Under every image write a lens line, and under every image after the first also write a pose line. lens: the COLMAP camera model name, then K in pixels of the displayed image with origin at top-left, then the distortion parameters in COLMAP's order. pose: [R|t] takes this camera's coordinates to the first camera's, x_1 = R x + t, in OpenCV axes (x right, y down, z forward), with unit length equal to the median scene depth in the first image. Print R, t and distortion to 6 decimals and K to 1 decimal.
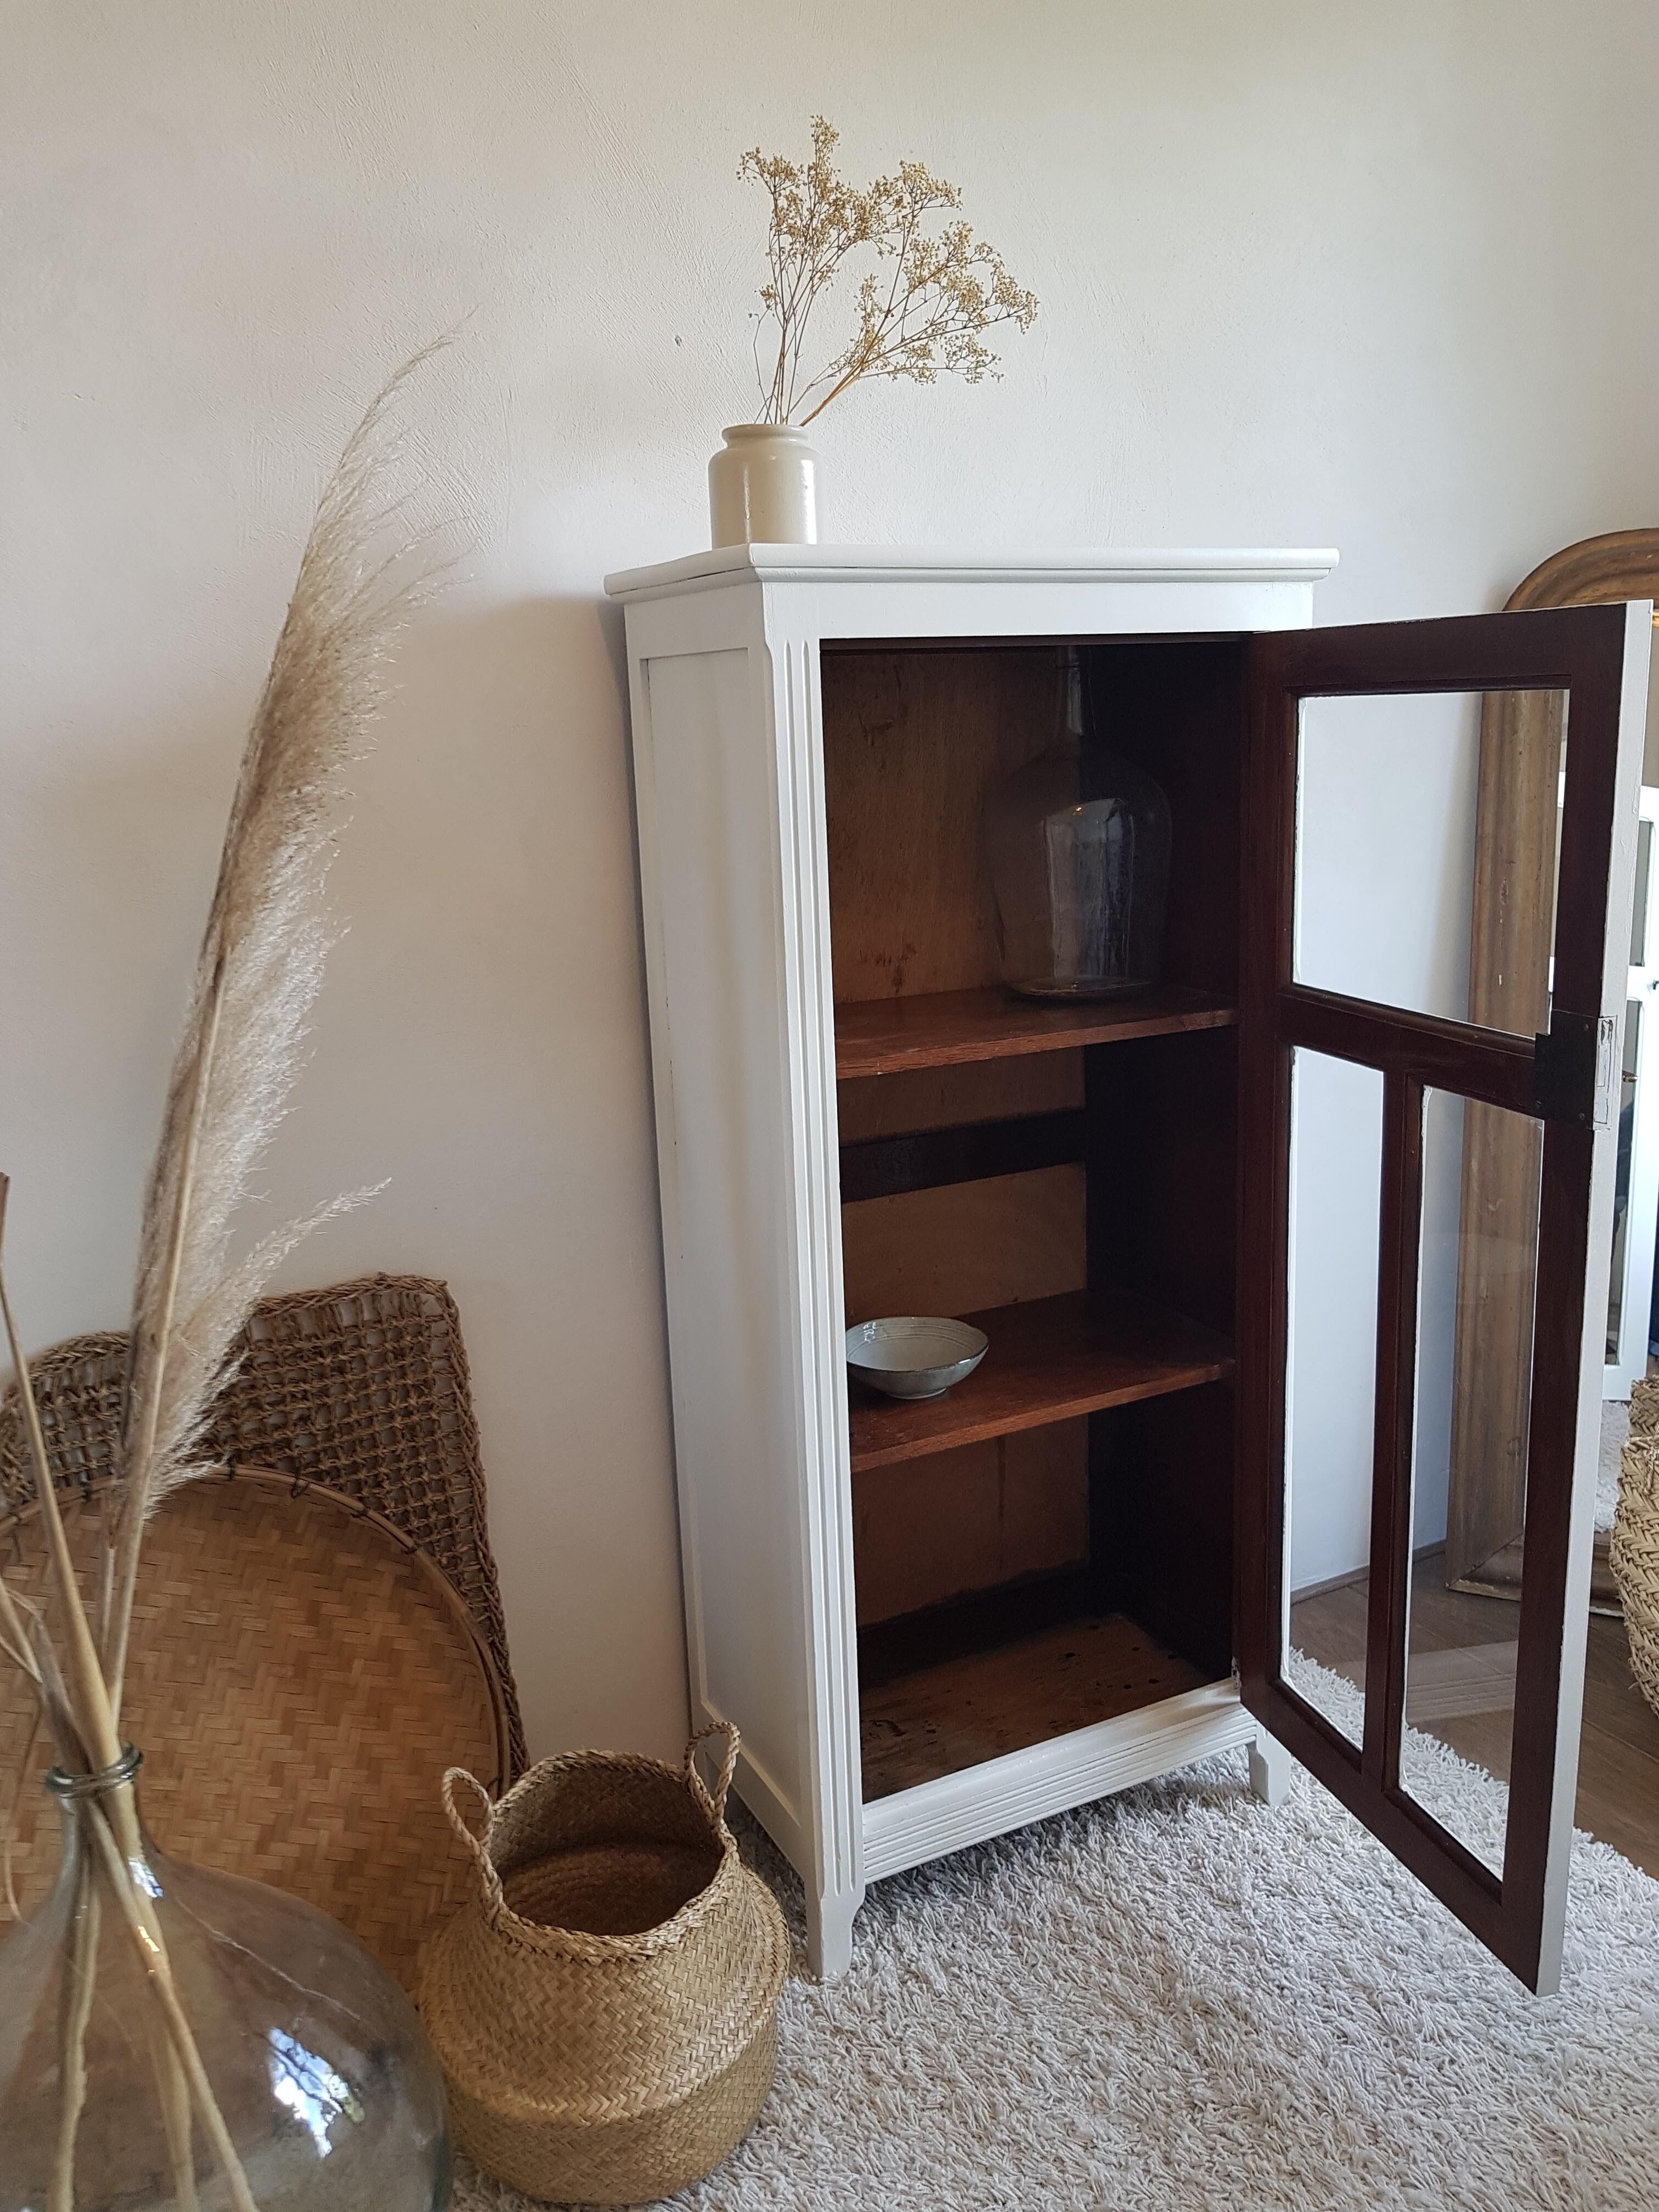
lens RADIAL K [[1742.5, 0, 909.0], [0, 1742.5, 1121.8], [0, 0, 1]] dist [0.010219, -0.007779]
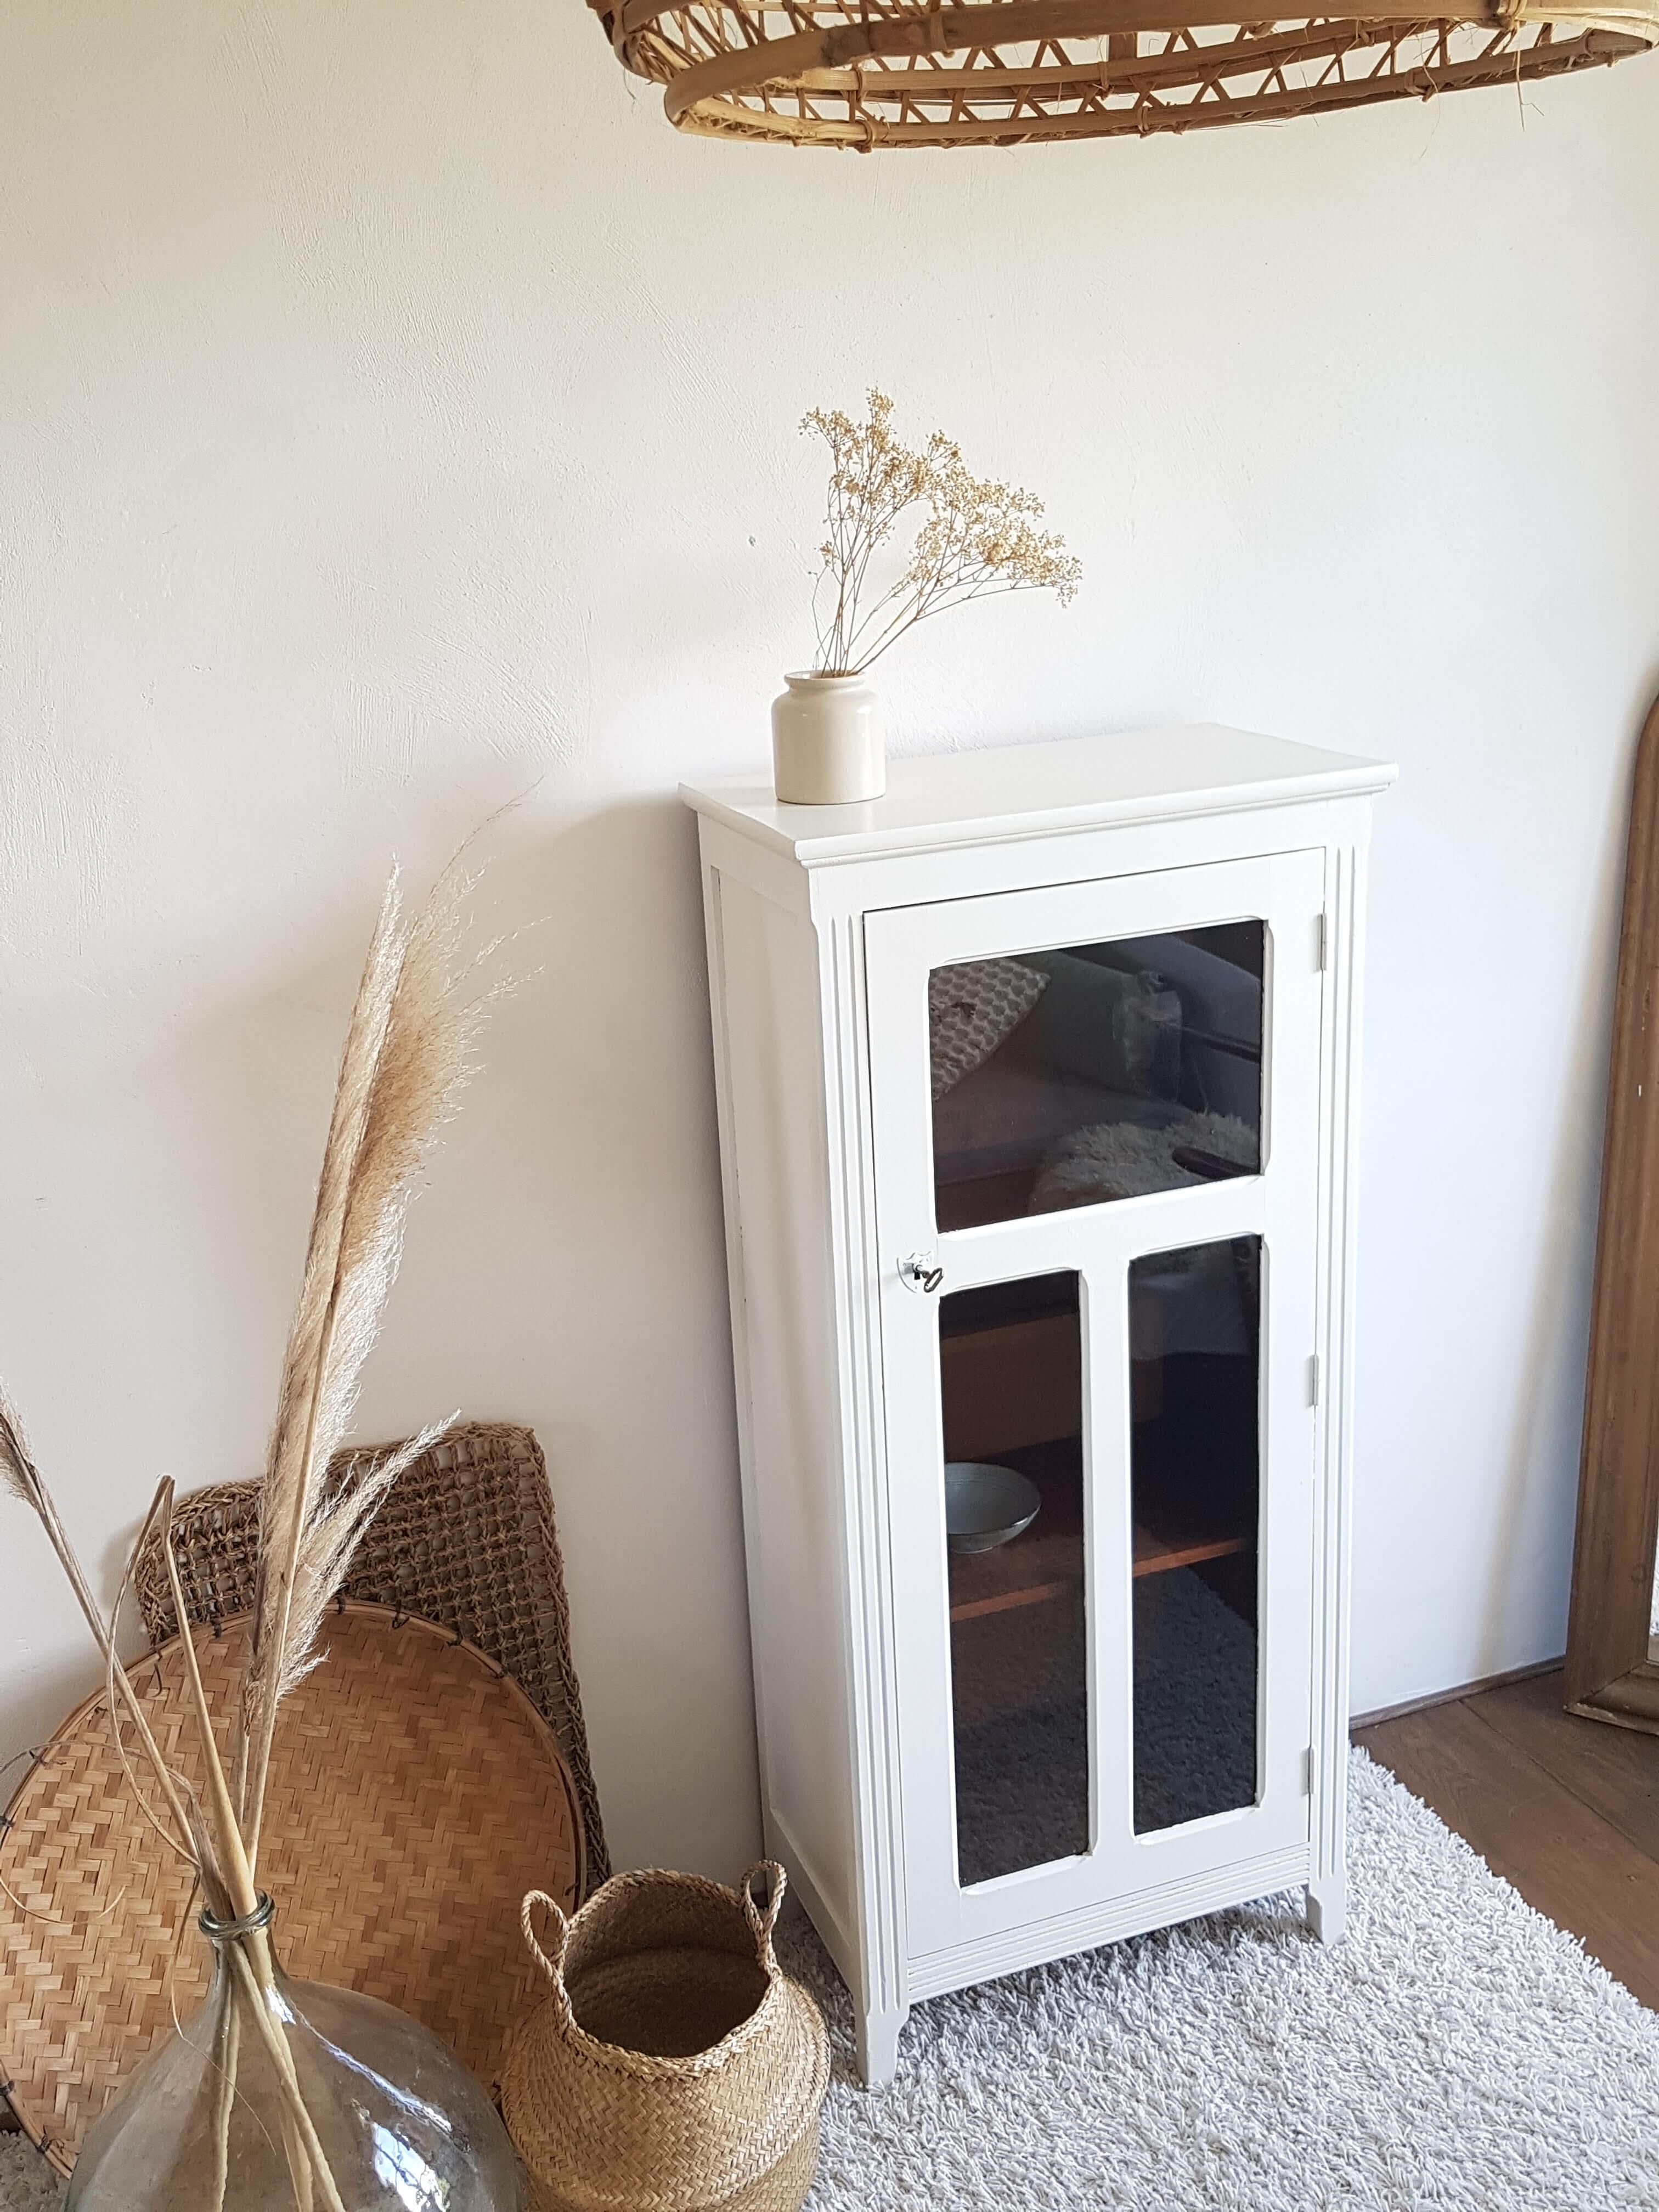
lens RADIAL K [[2165.8, 0, 872.1], [0, 2165.8, 1118.8], [0, 0, 1]] dist [0.089508, -0.132534]
pose [[0.992436, 0.028274, -0.119464, 0.099954], [-0.016793, 0.995236, 0.096038, -0.239593], [0.121611, -0.093306, 0.988183, -0.289301]]
